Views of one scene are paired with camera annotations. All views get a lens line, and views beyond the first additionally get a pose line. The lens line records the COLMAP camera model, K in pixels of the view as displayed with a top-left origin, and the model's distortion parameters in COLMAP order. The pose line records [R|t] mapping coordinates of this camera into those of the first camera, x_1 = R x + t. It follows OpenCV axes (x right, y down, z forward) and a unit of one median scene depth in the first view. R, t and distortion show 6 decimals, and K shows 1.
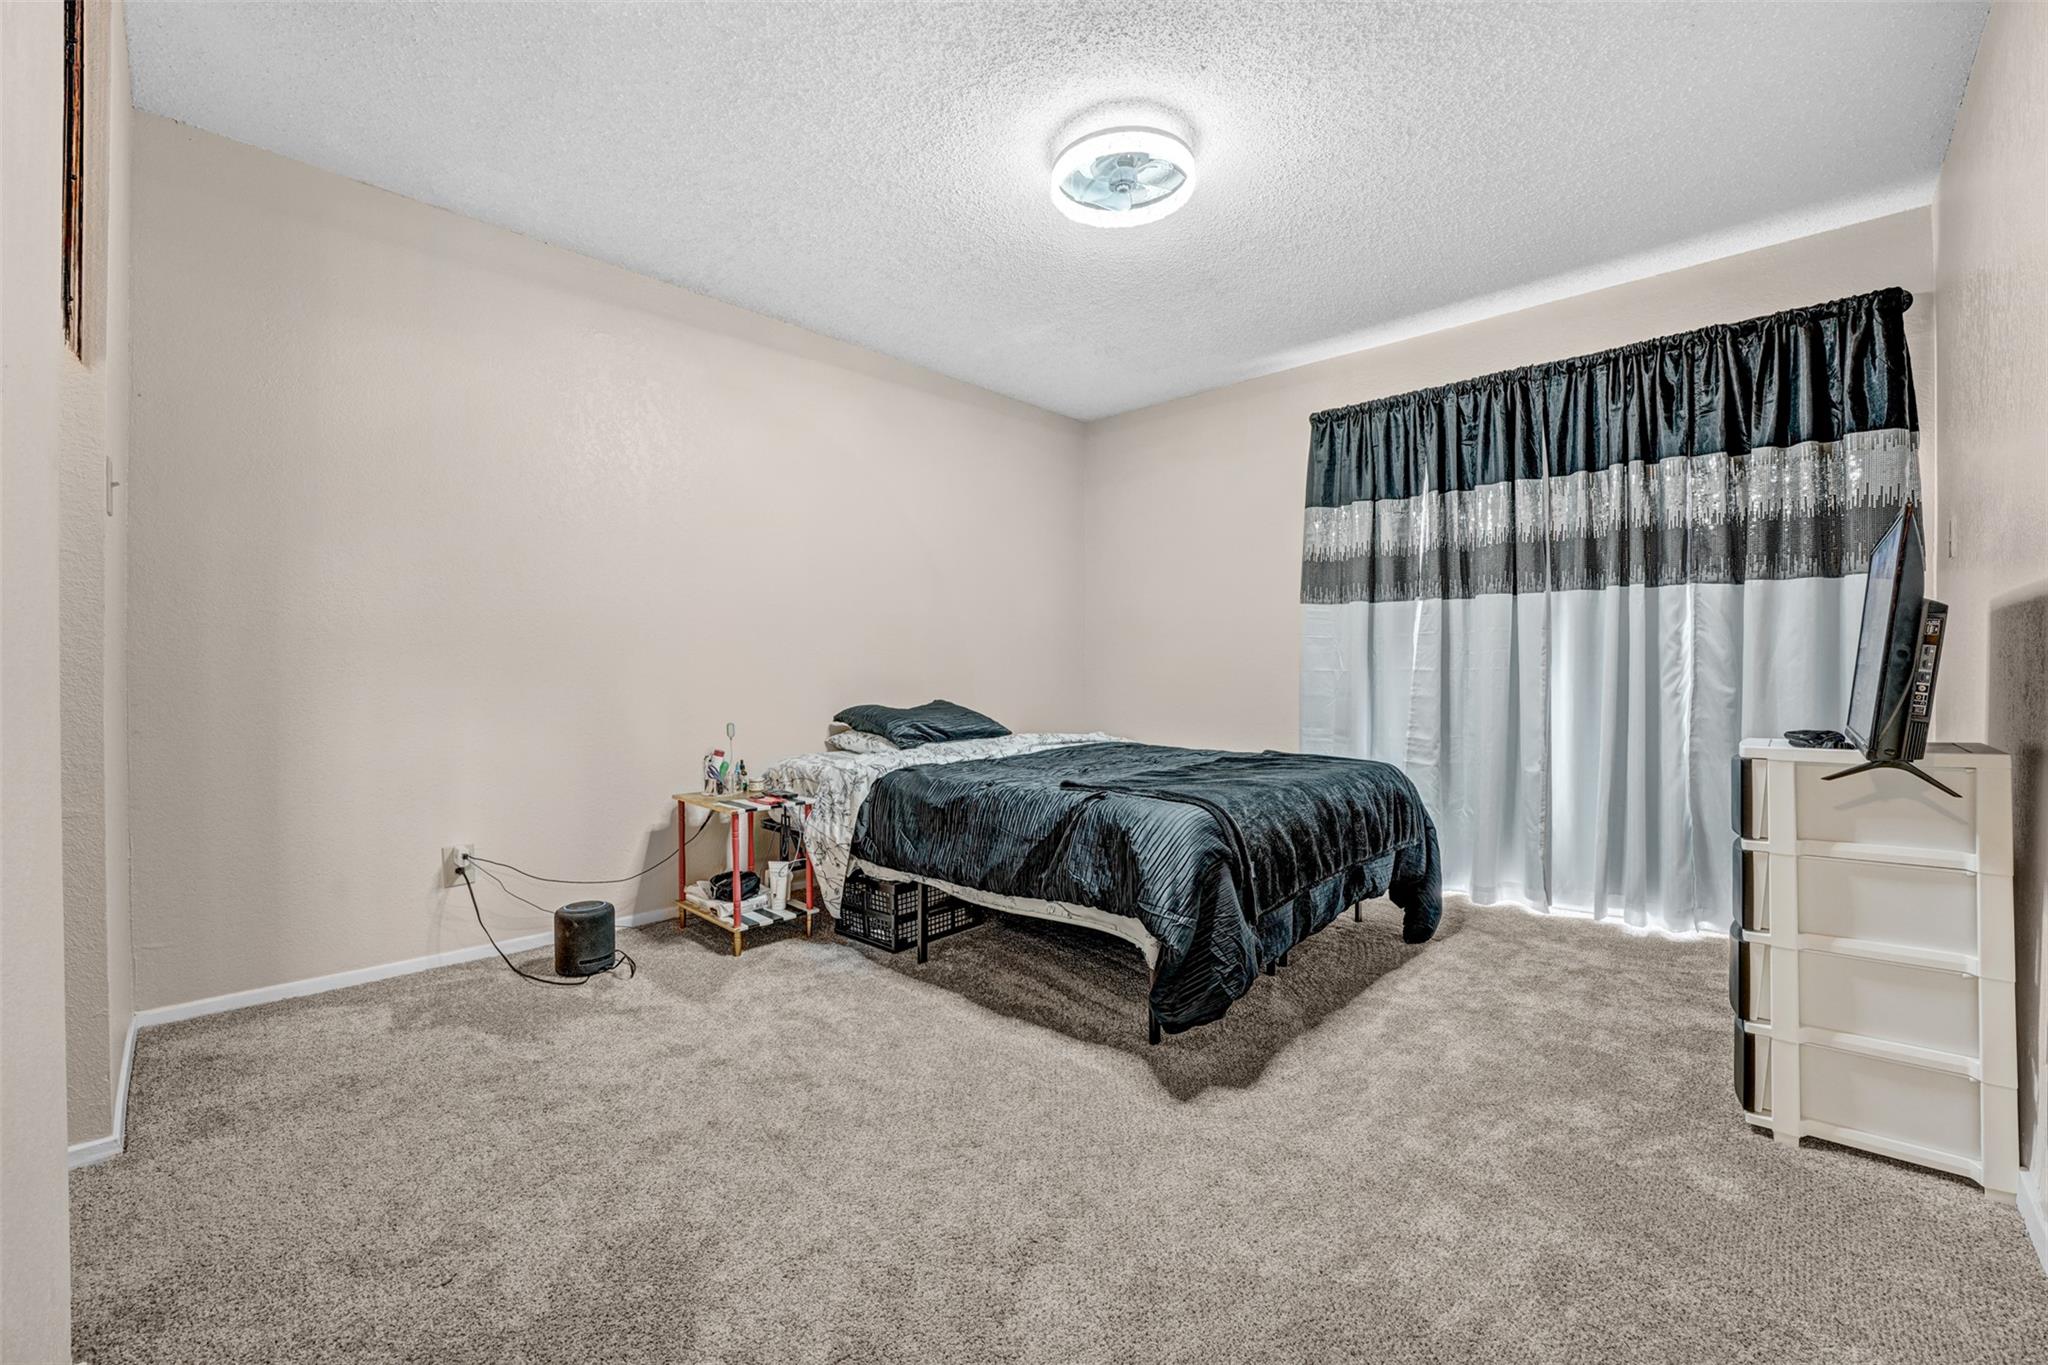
lens RADIAL K [[839.5, 0, 1036.4], [0, 839.5, 675.5], [0, 0, 1]] dist [-0.028687, 0.003059]
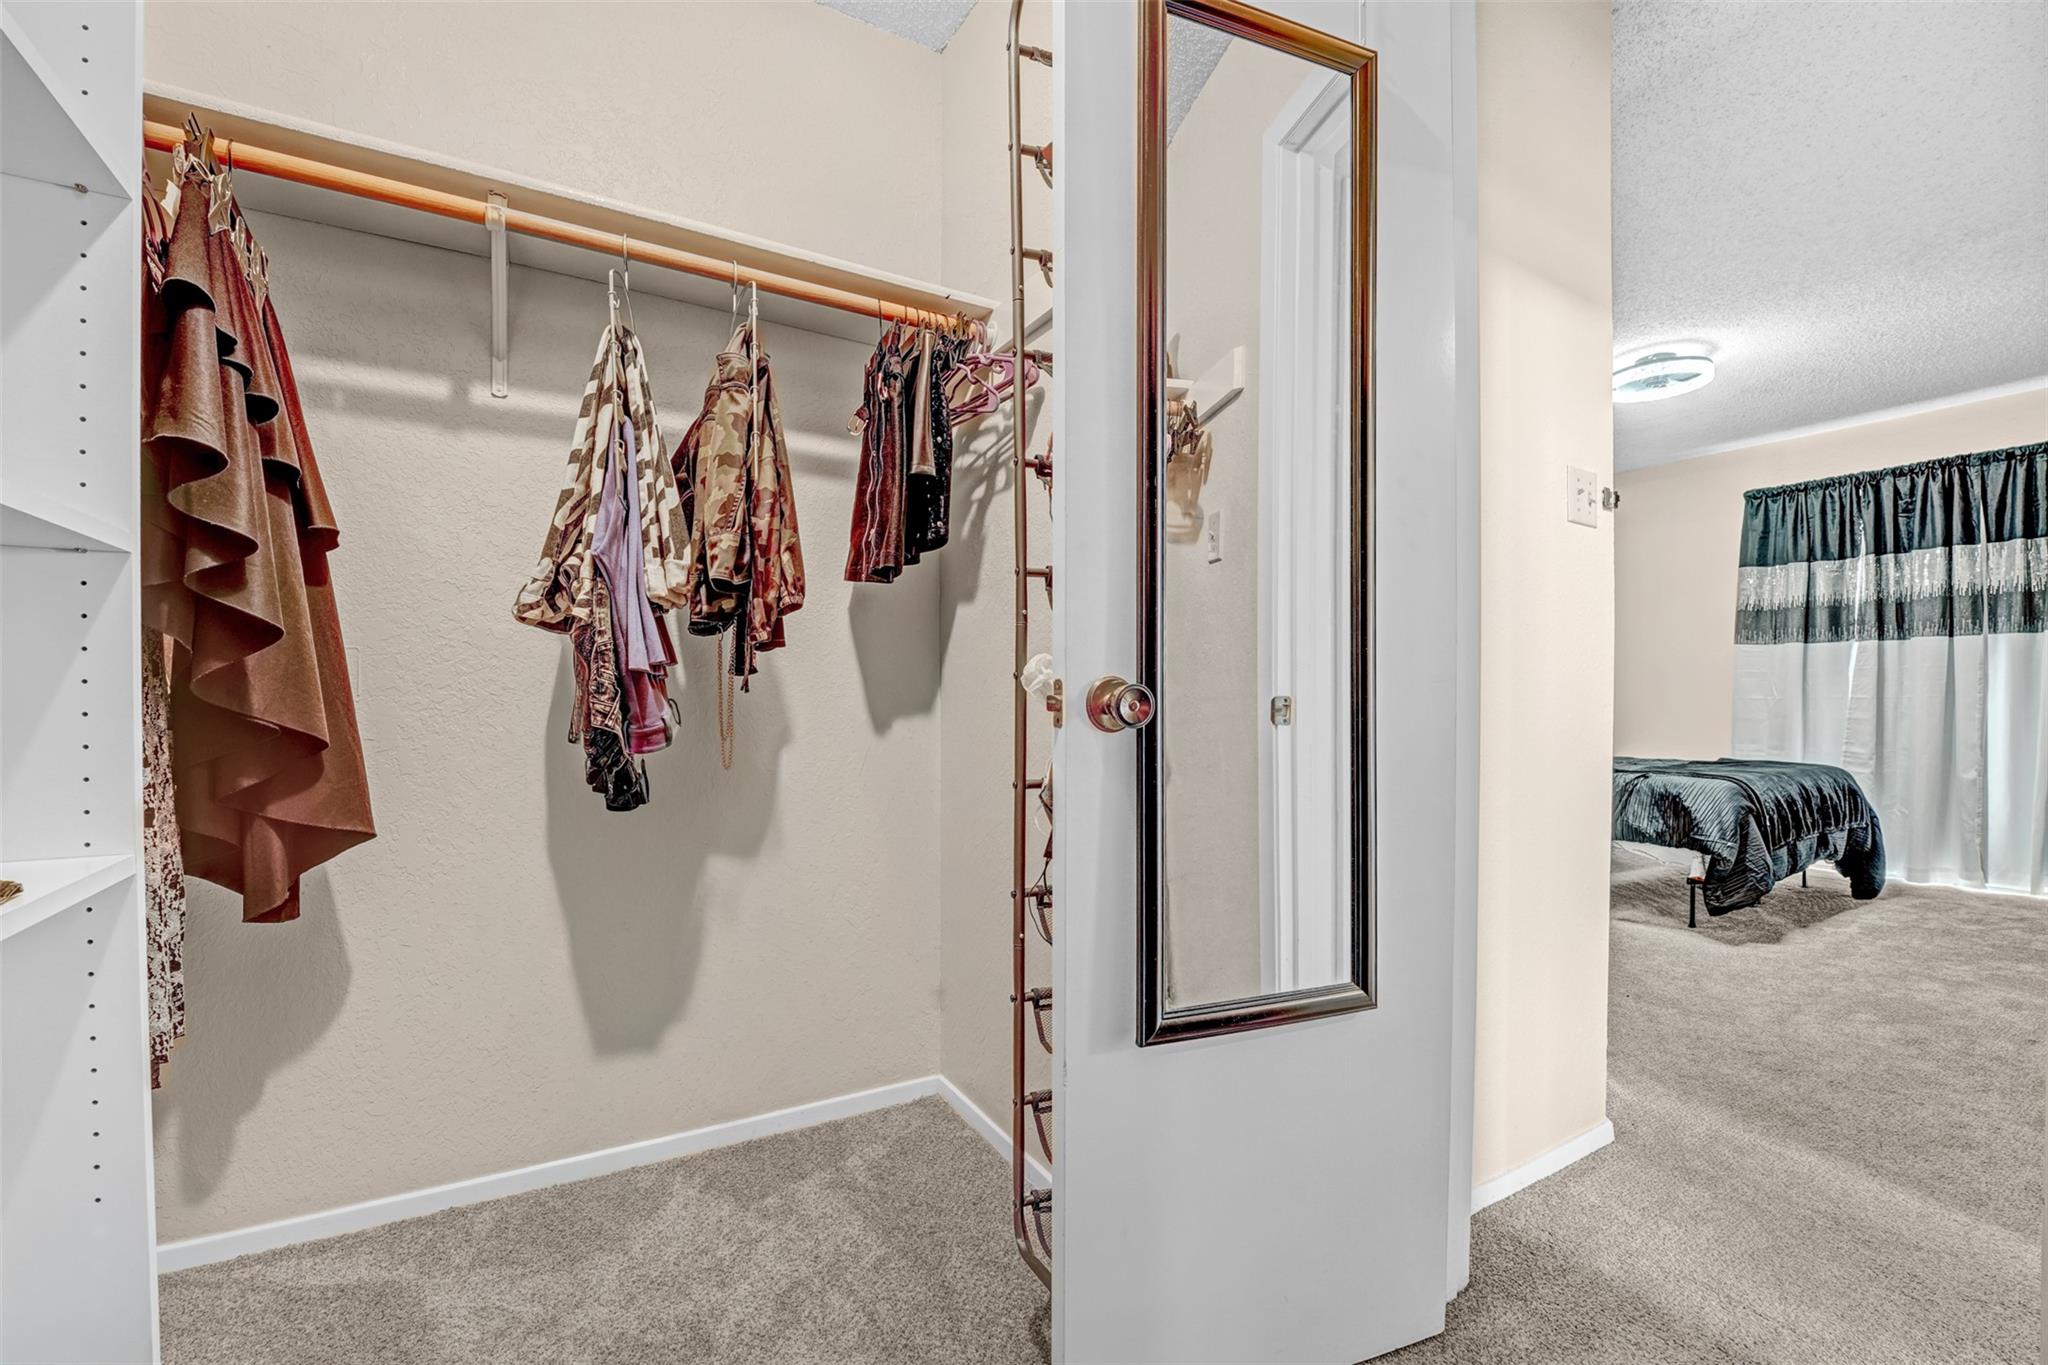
lens RADIAL K [[839.5, 0, 1031.8], [0, 839.5, 704.6], [0, 0, 1]] dist [-0.028687, 0.003059]
pose [[0.956885, 0.003535, -0.290445, -0.387128], [-0.002082, 0.999984, 0.005312, 0.000316], [0.290459, -0.004478, 0.956877, -0.563422]]
